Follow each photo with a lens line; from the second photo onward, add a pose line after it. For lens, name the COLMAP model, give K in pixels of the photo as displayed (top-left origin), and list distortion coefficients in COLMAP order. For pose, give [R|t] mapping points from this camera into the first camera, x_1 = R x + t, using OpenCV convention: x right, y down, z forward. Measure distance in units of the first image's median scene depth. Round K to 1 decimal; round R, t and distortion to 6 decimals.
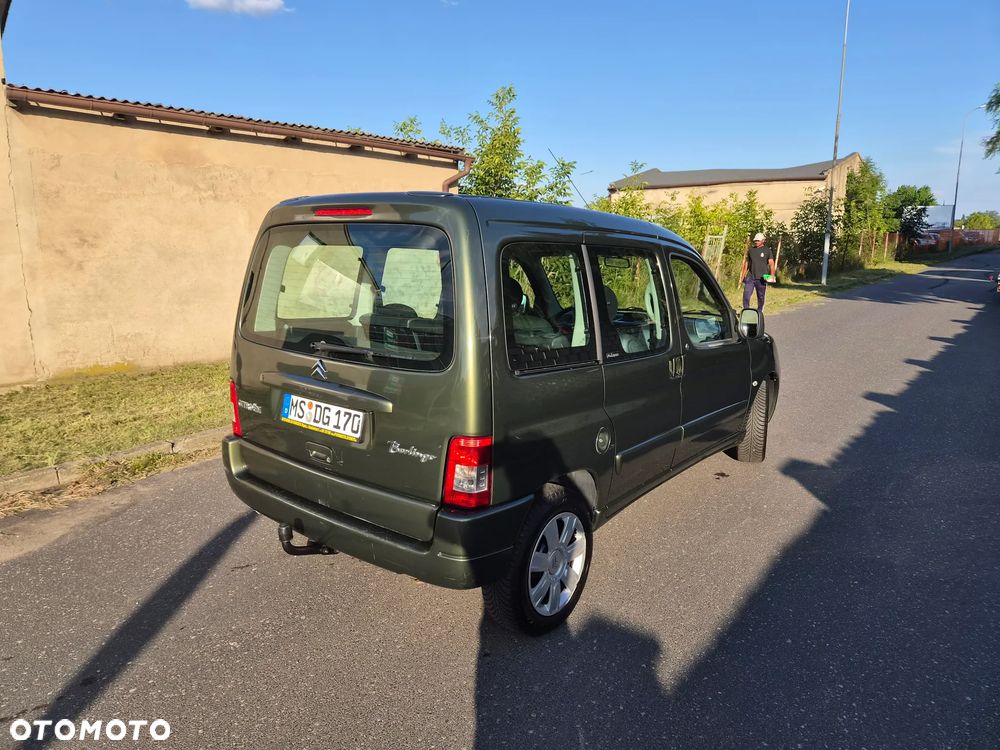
lens RADIAL K [[668.9, 0, 498.4], [0, 668.9, 364.9], [0, 0, 1]] dist [0.079263, -0.057274]
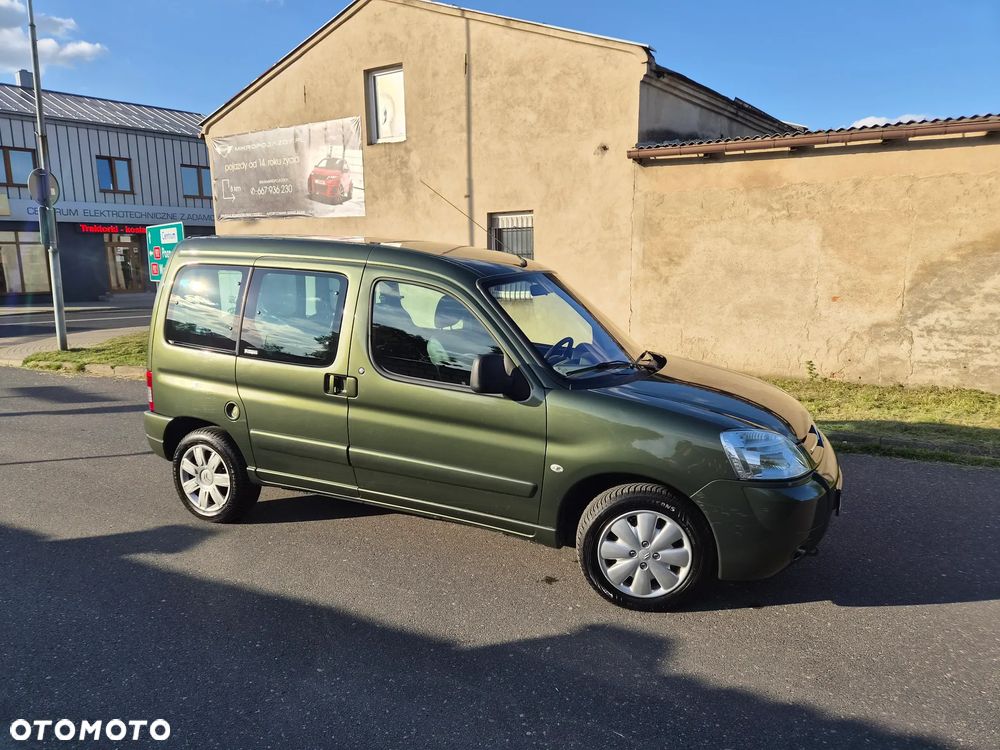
lens RADIAL K [[668.9, 0, 496.3], [0, 668.9, 371.5], [0, 0, 1]] dist [0.079263, -0.057274]
pose [[0.235572, 0.165185, -0.957716, 0.560744], [-0.175952, 0.976413, 0.125131, -0.081759], [0.955796, 0.139035, 0.259081, 0.408238]]
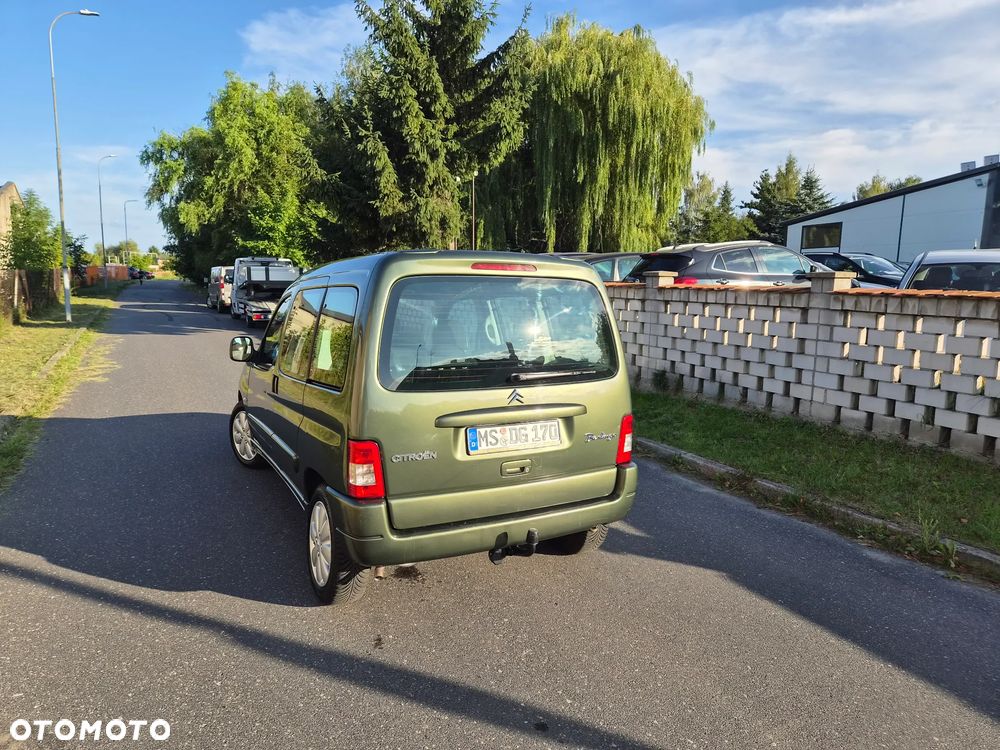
lens RADIAL K [[668.9, 0, 501.8], [0, 668.9, 369.9], [0, 0, 1]] dist [0.079263, -0.057274]
pose [[0.387355, -0.115731, 0.914638, -0.456589], [0.153167, 0.986381, 0.059942, -0.039415], [-0.909118, 0.116874, 0.399806, 0.180341]]
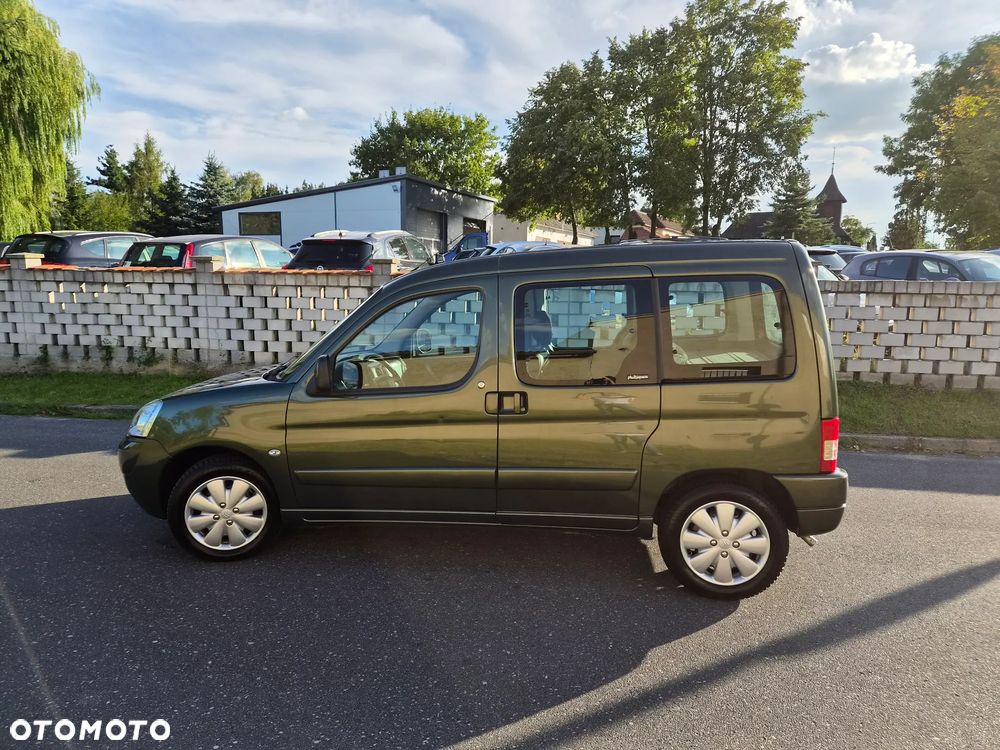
lens RADIAL K [[668.9, 0, 504.0], [0, 668.9, 362.2], [0, 0, 1]] dist [0.079263, -0.057274]
pose [[-0.501978, -0.115919, 0.857077, -0.396332], [0.157087, 0.962275, 0.222151, -0.140364], [-0.850495, 0.246151, -0.464831, 0.739982]]
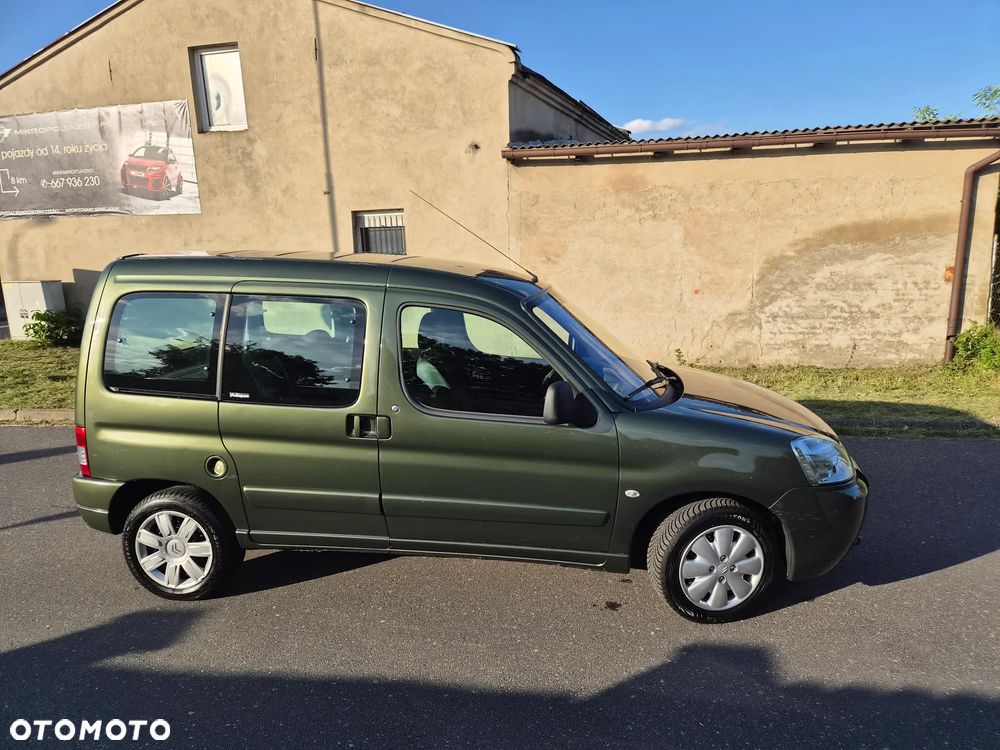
lens RADIAL K [[668.9, 0, 509.4], [0, 668.9, 377.4], [0, 0, 1]] dist [0.079263, -0.057274]
pose [[0.512419, 0.155680, -0.844506, 0.481826], [-0.136725, 0.985675, 0.098743, -0.077373], [0.847781, 0.064867, 0.526364, 0.288065]]
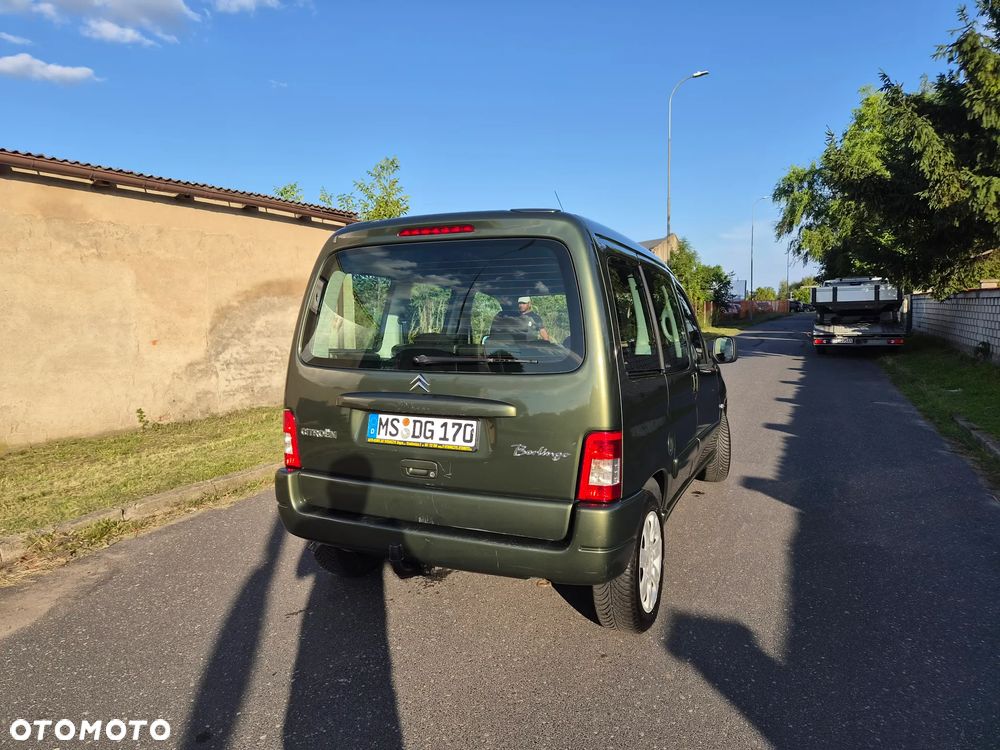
lens RADIAL K [[668.9, 0, 496.2], [0, 668.9, 372.4], [0, 0, 1]] dist [0.079263, -0.057274]
pose [[0.972710, -0.034233, 0.229484, -0.128602], [0.056714, 0.994134, -0.092092, 0.029565], [-0.224986, 0.102594, 0.968946, 0.001780]]
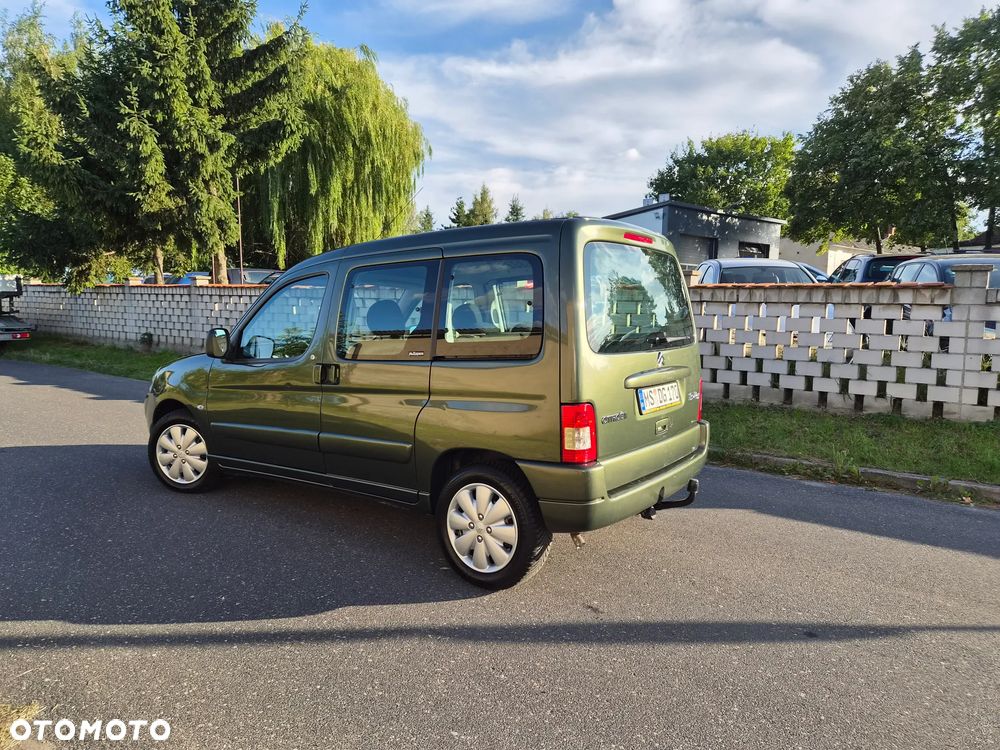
lens RADIAL K [[668.9, 0, 507.3], [0, 668.9, 367.3], [0, 0, 1]] dist [0.079263, -0.057274]
pose [[-0.057265, -0.094075, 0.993917, -0.509149], [0.175722, 0.979058, 0.102793, -0.054030], [-0.982773, 0.180539, -0.039534, 0.448551]]
